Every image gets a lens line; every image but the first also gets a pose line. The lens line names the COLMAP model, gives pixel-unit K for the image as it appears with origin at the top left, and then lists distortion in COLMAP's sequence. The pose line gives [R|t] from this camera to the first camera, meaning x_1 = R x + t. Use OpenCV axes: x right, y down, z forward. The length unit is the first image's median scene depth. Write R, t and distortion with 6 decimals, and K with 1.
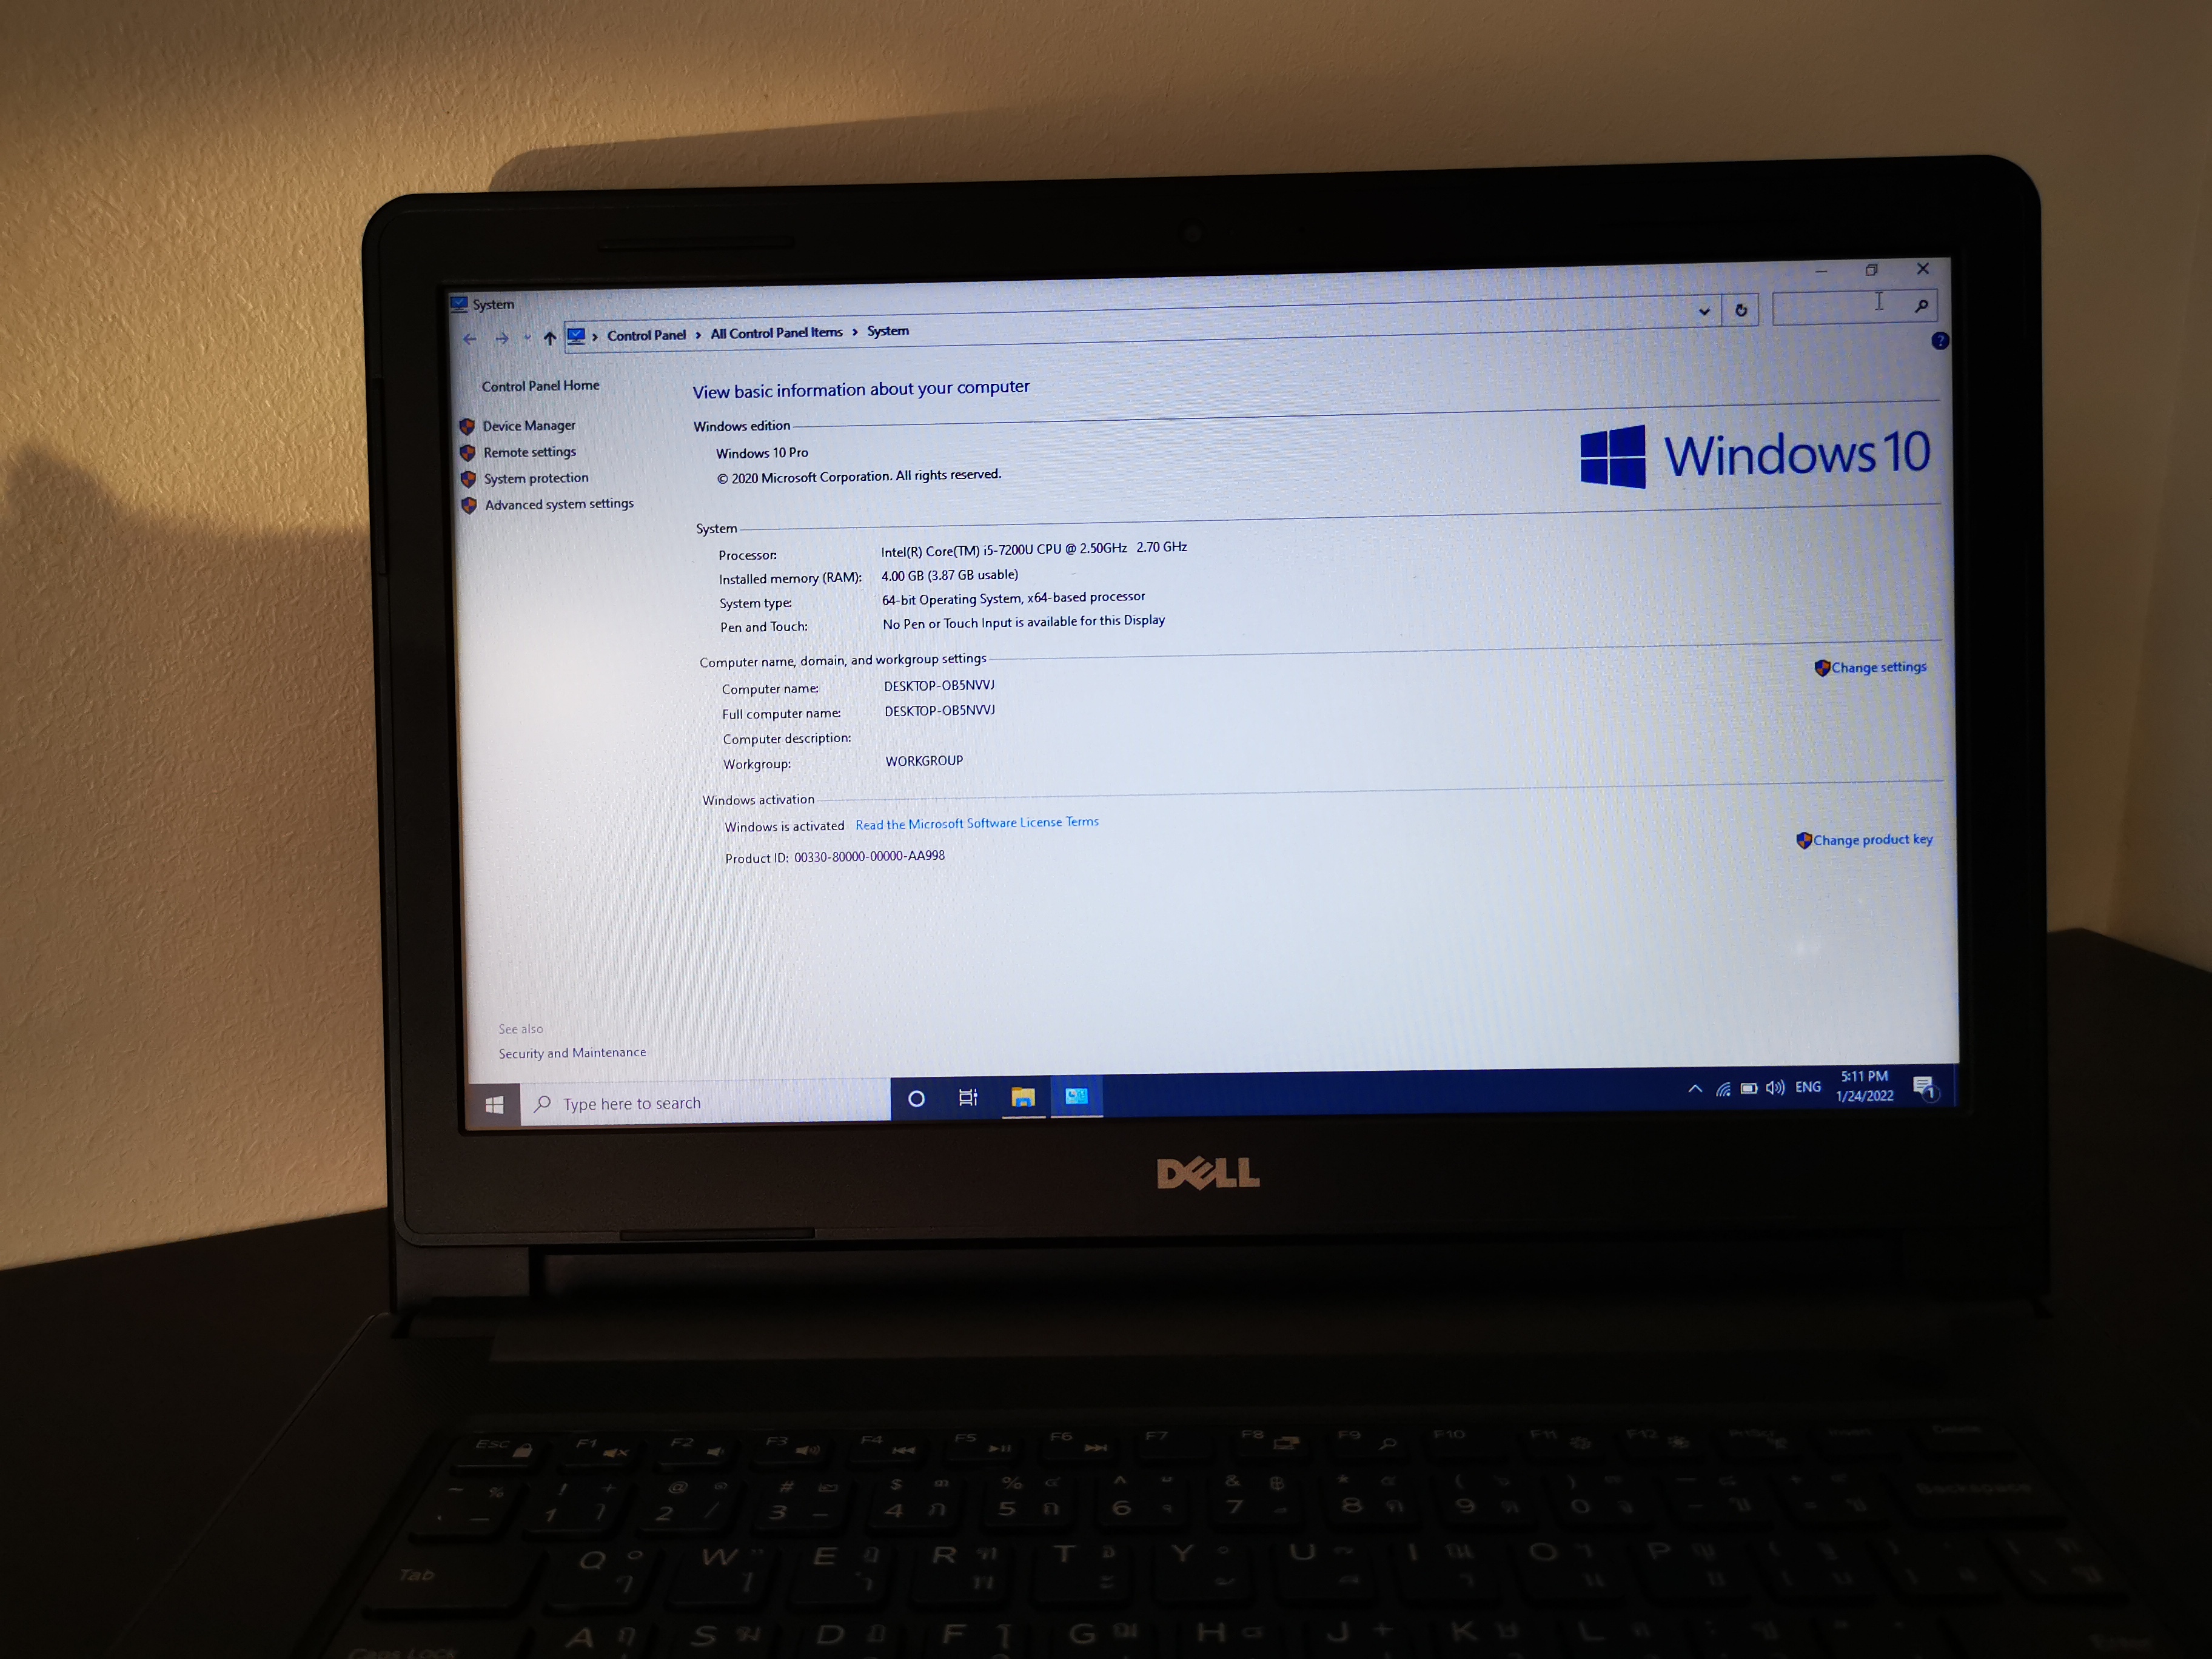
lens RADIAL K [[1757.0, 0, 1109.9], [0, 1757.0, 829.8], [0, 0, 1]] dist [0.010674, -0.017350]
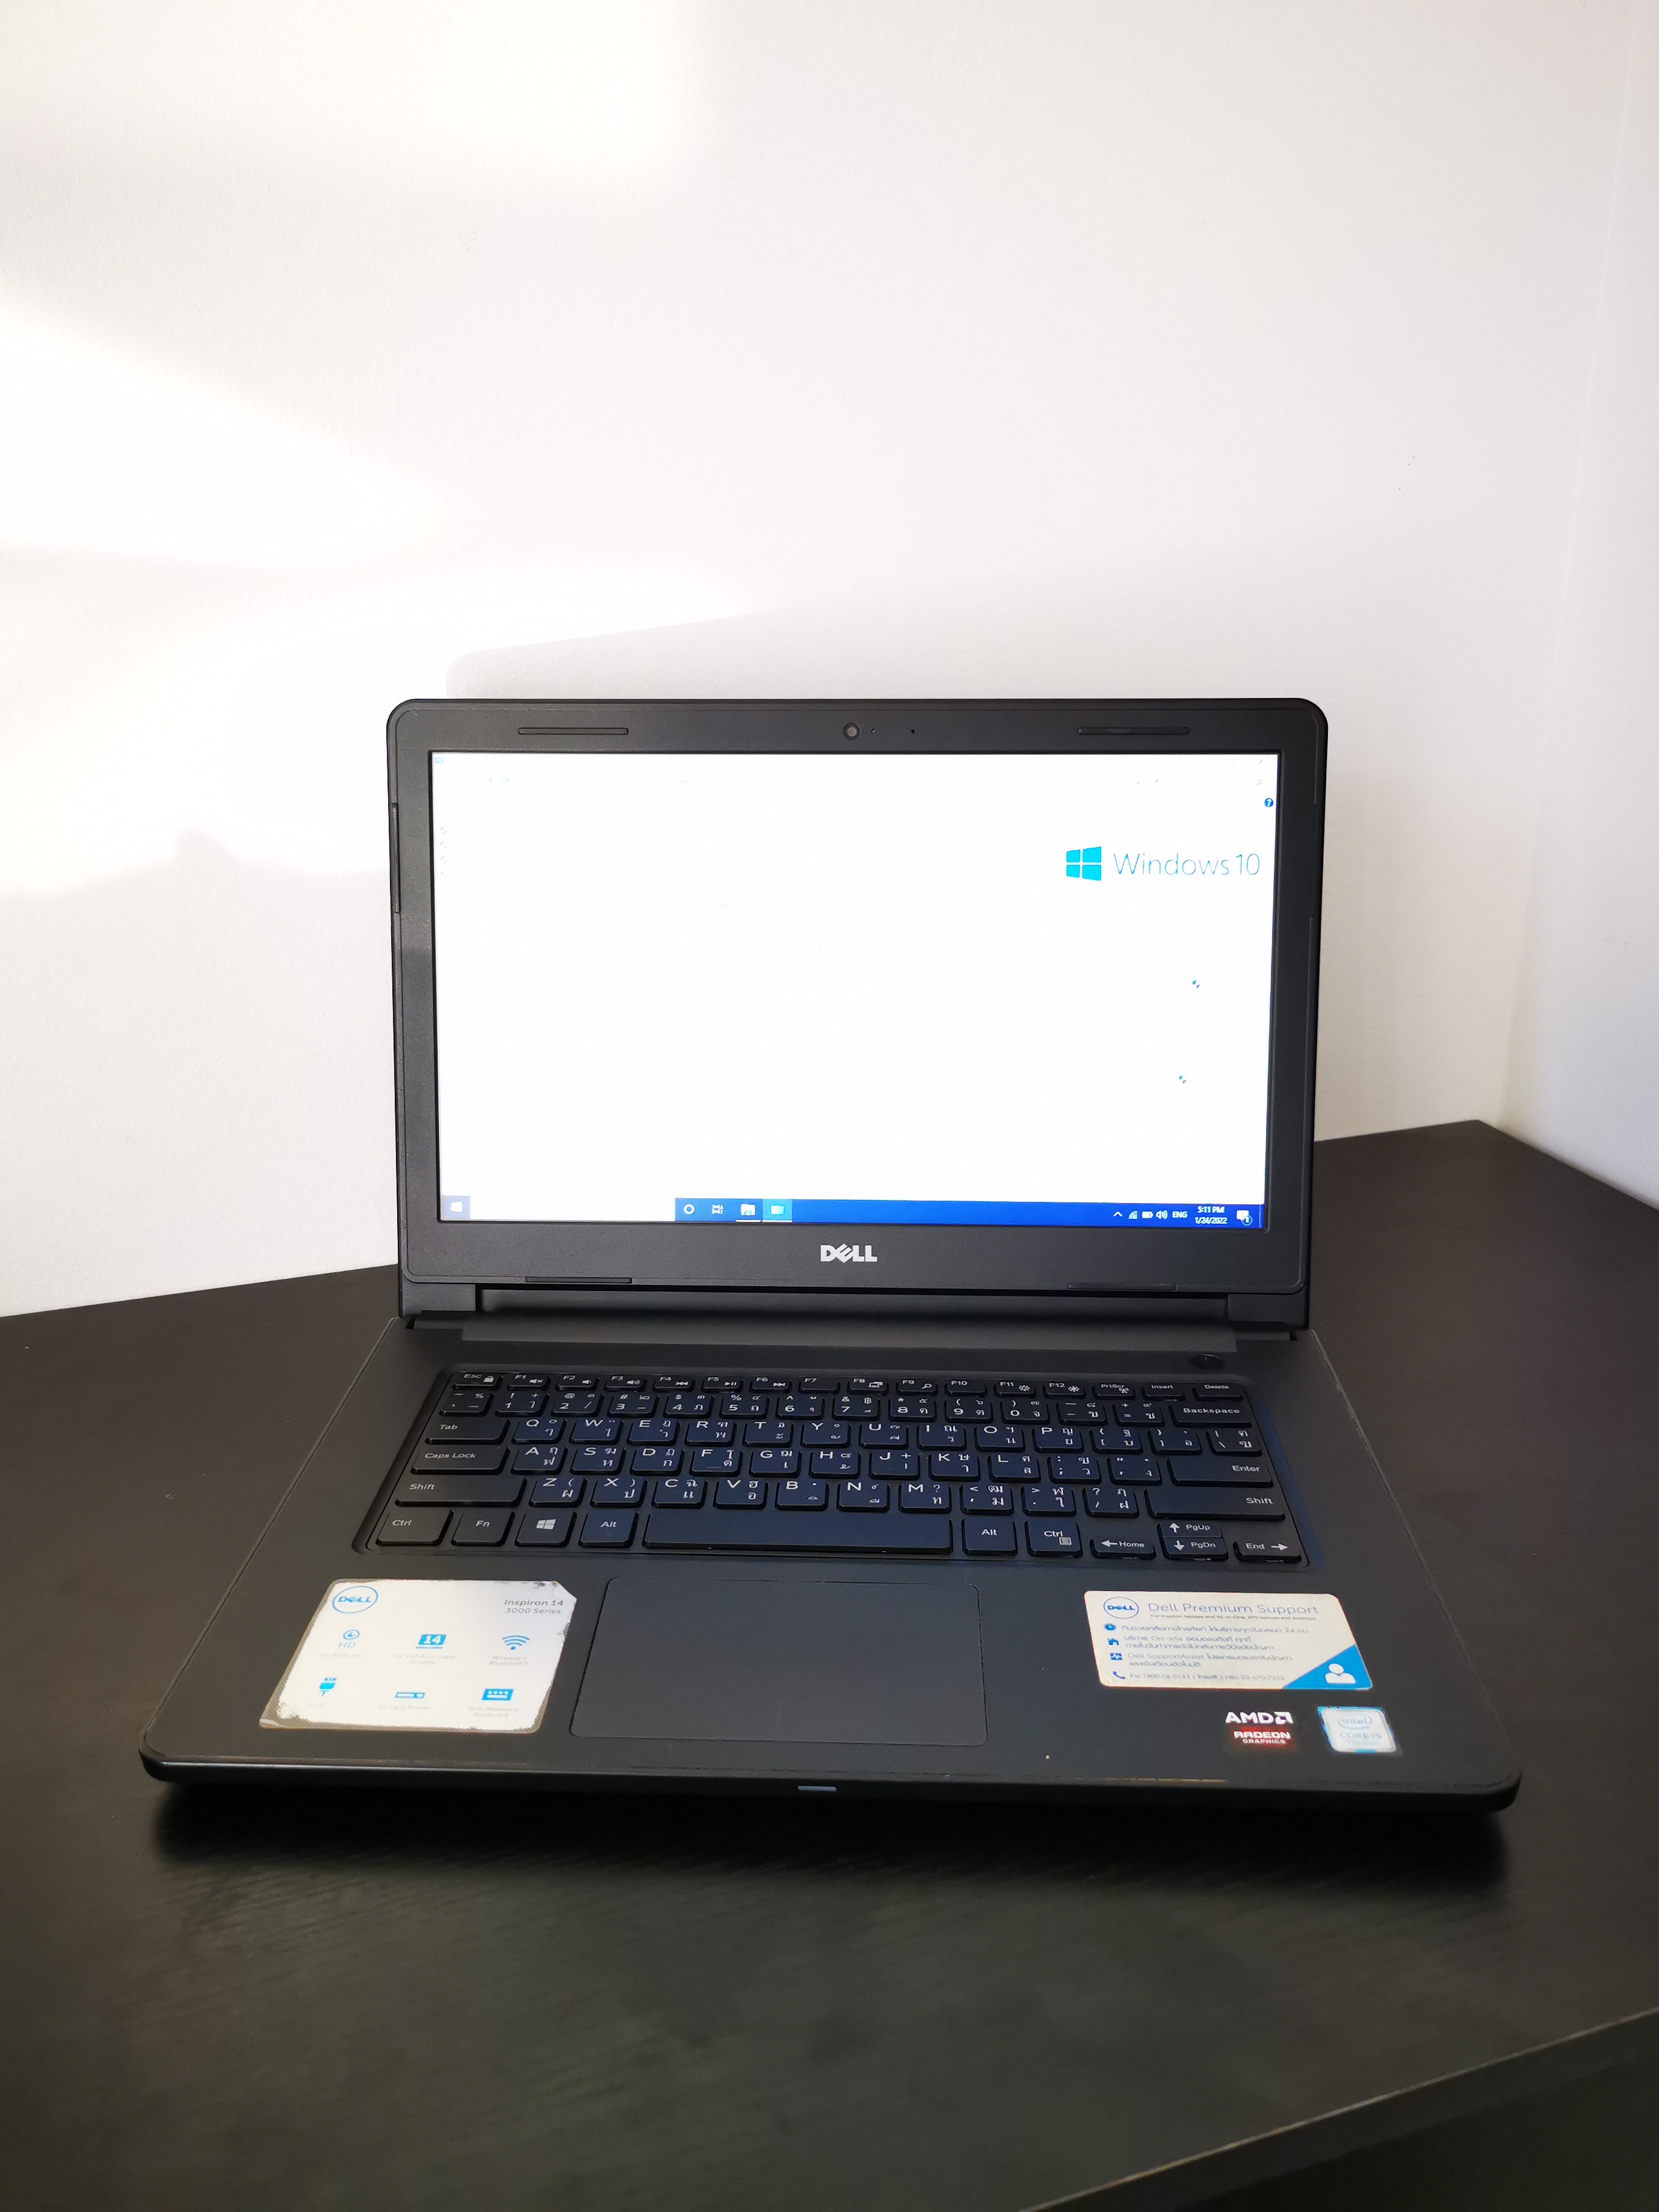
lens RADIAL K [[1757.0, 0, 839.0], [0, 1757.0, 1074.7], [0, 0, 1]] dist [0.010674, -0.017350]
pose [[0.999619, 0.024265, -0.013177, 0.076627], [-0.023444, 0.997970, 0.059219, -0.113918], [0.014587, -0.058887, 0.998158, -0.945777]]
